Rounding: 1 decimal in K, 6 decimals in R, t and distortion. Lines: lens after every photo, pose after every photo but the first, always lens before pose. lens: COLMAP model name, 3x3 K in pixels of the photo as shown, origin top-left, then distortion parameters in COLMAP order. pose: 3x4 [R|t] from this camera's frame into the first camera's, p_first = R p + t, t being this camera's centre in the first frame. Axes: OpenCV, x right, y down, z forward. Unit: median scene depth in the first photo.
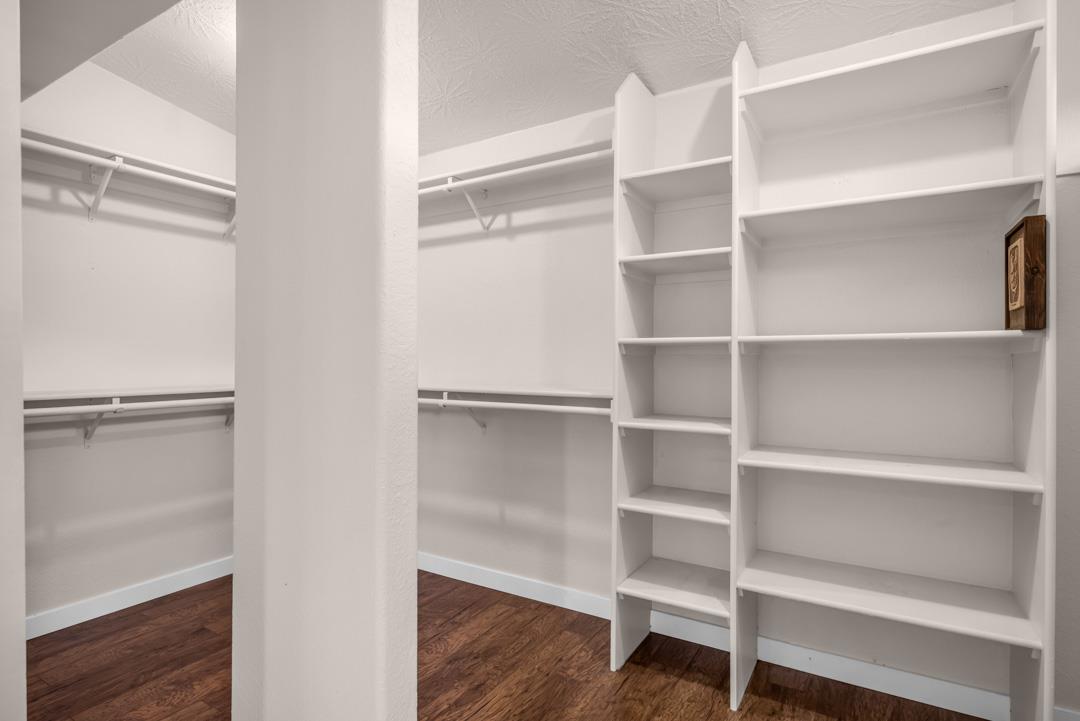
lens RADIAL K [[567.9, 0, 547.1], [0, 567.9, 365.9], [0, 0, 1]] dist [0.001336, 0.000607]
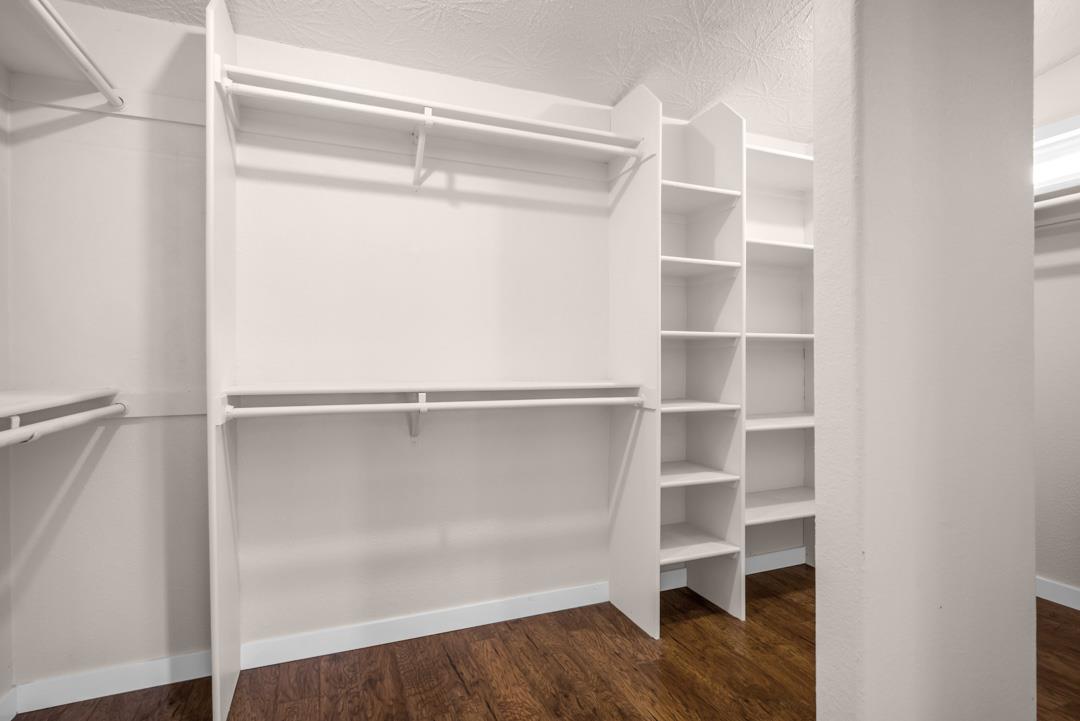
lens RADIAL K [[554.7, 0, 540.0], [0, 554.7, 360.5], [0, 0, 1]] dist [0.025372, 0.000580]
pose [[0.584106, -0.011497, 0.811596, -0.724866], [0.002364, 0.999920, 0.012464, -0.006176], [-0.811674, -0.005362, 0.584086, 0.468091]]
